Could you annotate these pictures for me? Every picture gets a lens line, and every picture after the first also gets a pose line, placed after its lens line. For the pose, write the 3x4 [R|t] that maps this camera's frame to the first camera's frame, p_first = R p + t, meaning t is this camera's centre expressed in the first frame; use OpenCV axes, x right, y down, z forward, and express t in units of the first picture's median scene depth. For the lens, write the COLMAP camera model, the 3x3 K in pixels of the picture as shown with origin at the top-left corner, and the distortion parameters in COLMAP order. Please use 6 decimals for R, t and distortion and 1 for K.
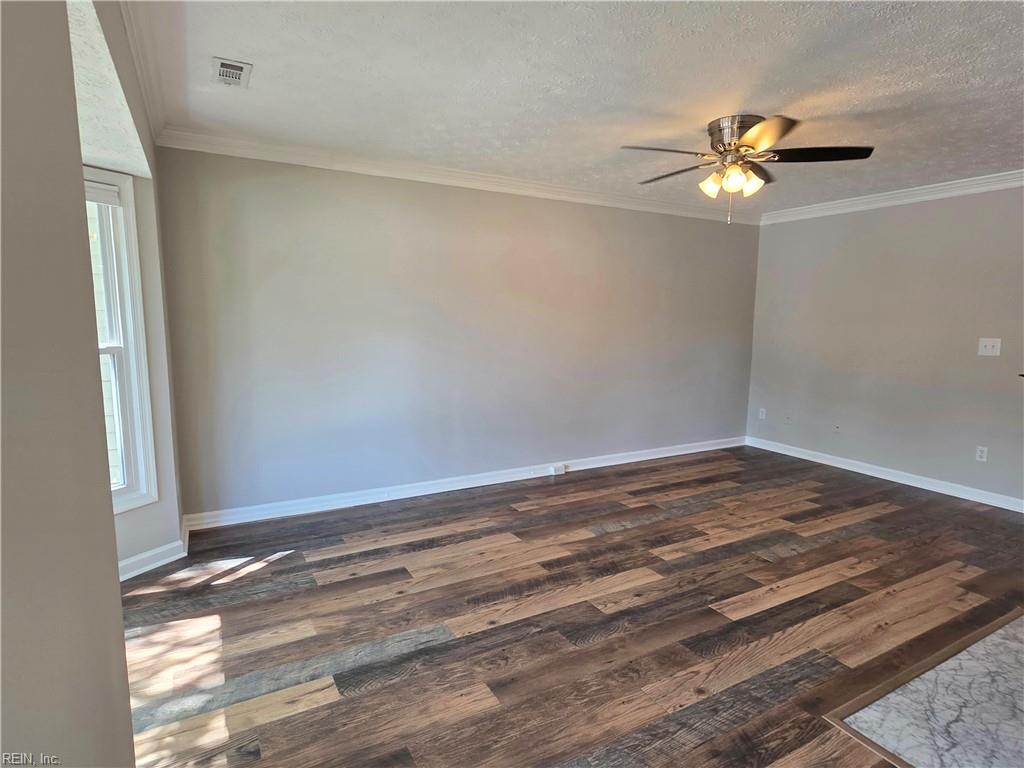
lens RADIAL K [[562.1, 0, 515.2], [0, 562.1, 385.5], [0, 0, 1]] dist [0.002807, 0.000840]
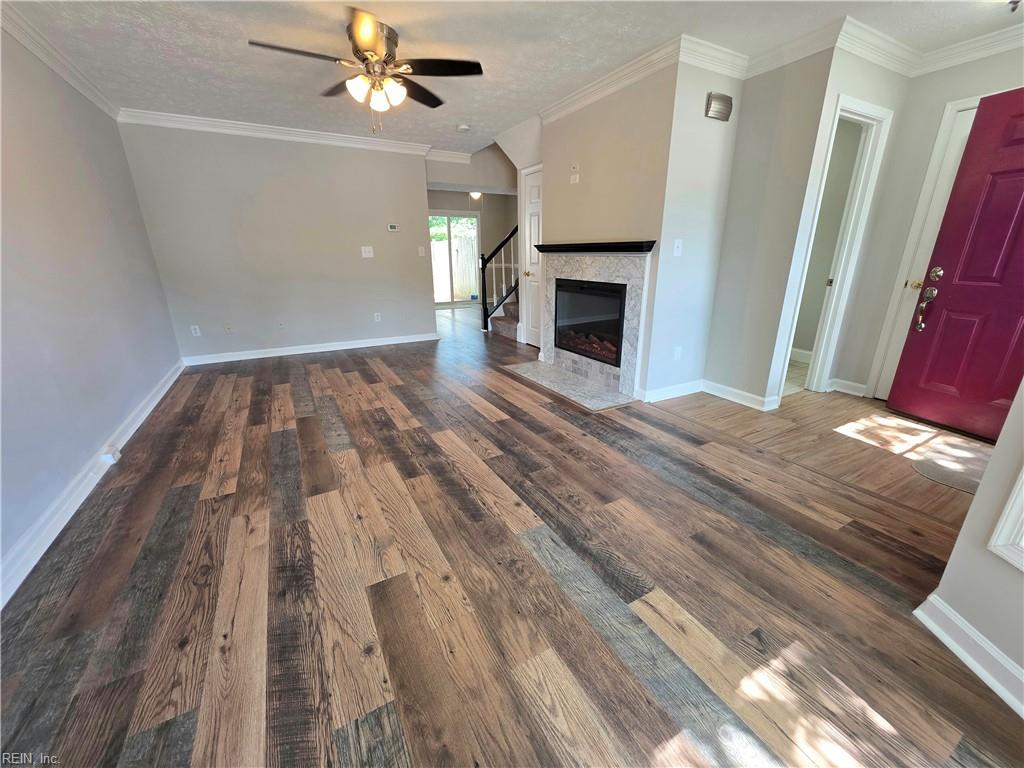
lens RADIAL K [[407.5, 0, 516.4], [0, 407.5, 386.9], [0, 0, 1]] dist [0.002722, -0.000030]
pose [[-0.000142, -0.326033, 0.945358, -0.501093], [0.130620, 0.937253, 0.323258, -0.031764], [-0.991432, 0.123529, 0.042453, 0.664522]]
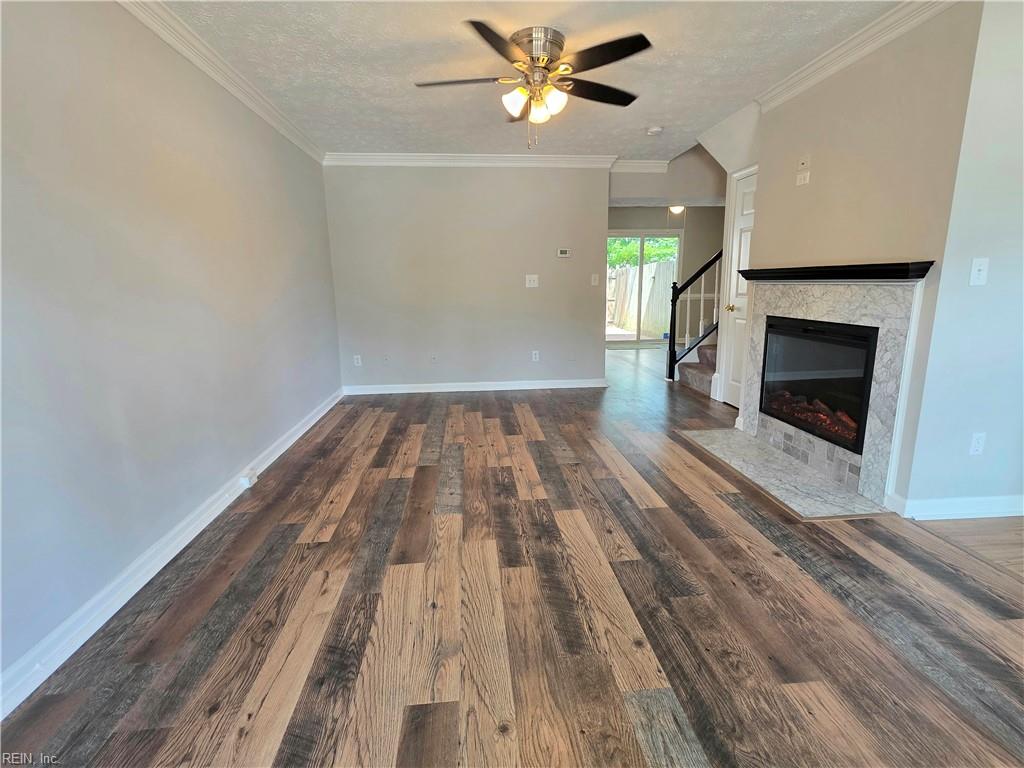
lens RADIAL K [[505.3, 0, 516.9], [0, 505.3, 387.2], [0, 0, 1]] dist [0.002903, 0.000907]
pose [[0.404359, -0.205399, 0.891238, -0.441860], [0.132697, 0.977321, 0.165033, -0.025449], [-0.904923, 0.051532, 0.422444, 0.598192]]
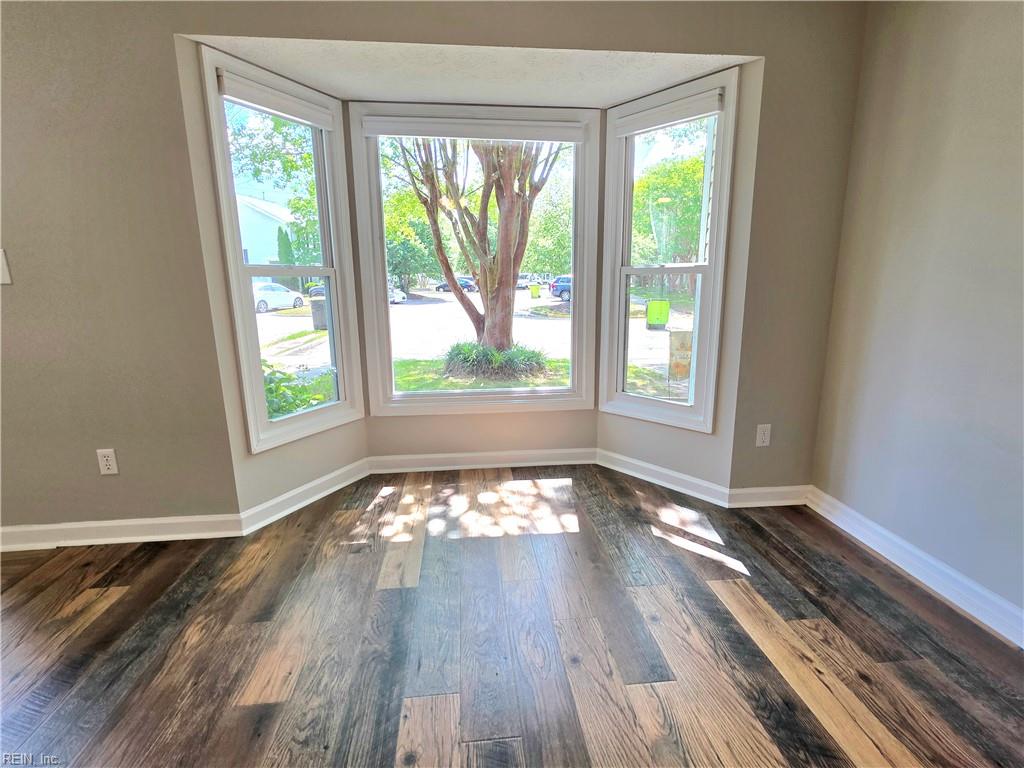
lens RADIAL K [[505.3, 0, 516.9], [0, 505.3, 387.2], [0, 0, 1]] dist [0.002903, 0.000907]
pose [[-0.391653, 0.184019, -0.901524, 0.204493], [-0.111765, 0.963027, 0.245127, -0.035136], [0.913300, 0.196764, -0.356606, 0.844000]]
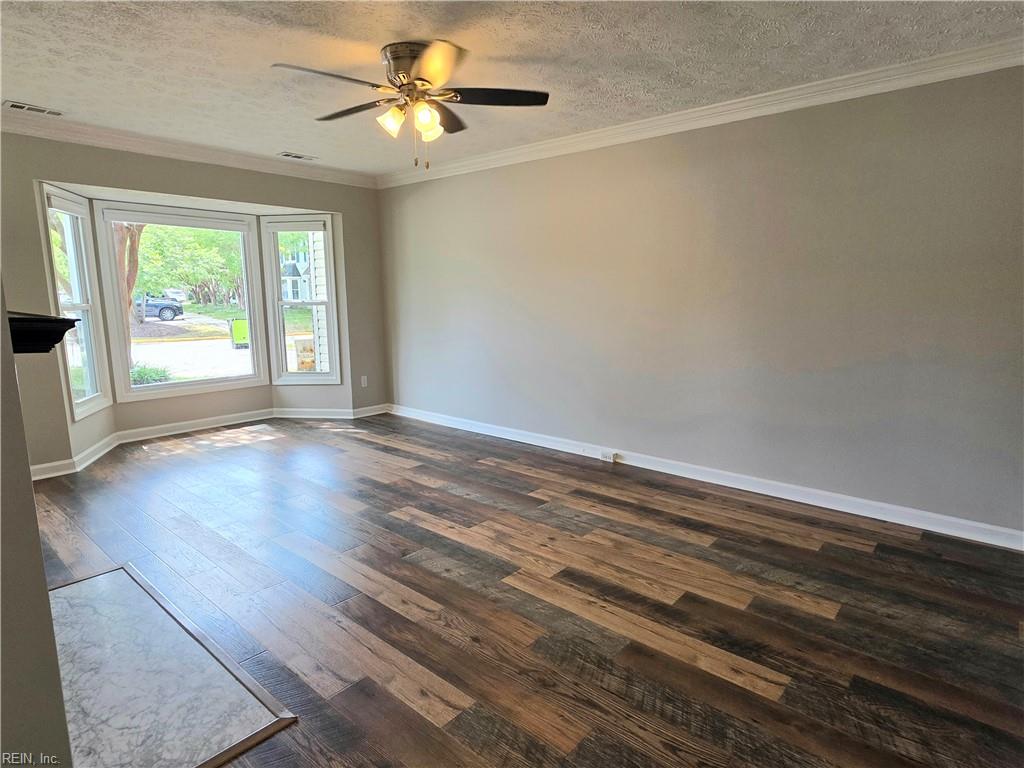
lens RADIAL K [[574.9, 0, 517.4], [0, 574.9, 388.9], [0, 0, 1]] dist [0.001412, 0.000121]
pose [[0.338892, 0.145989, -0.929430, 1.166298], [-0.109661, 0.987283, 0.115091, -0.057098], [0.934412, 0.062919, 0.350592, 0.749687]]
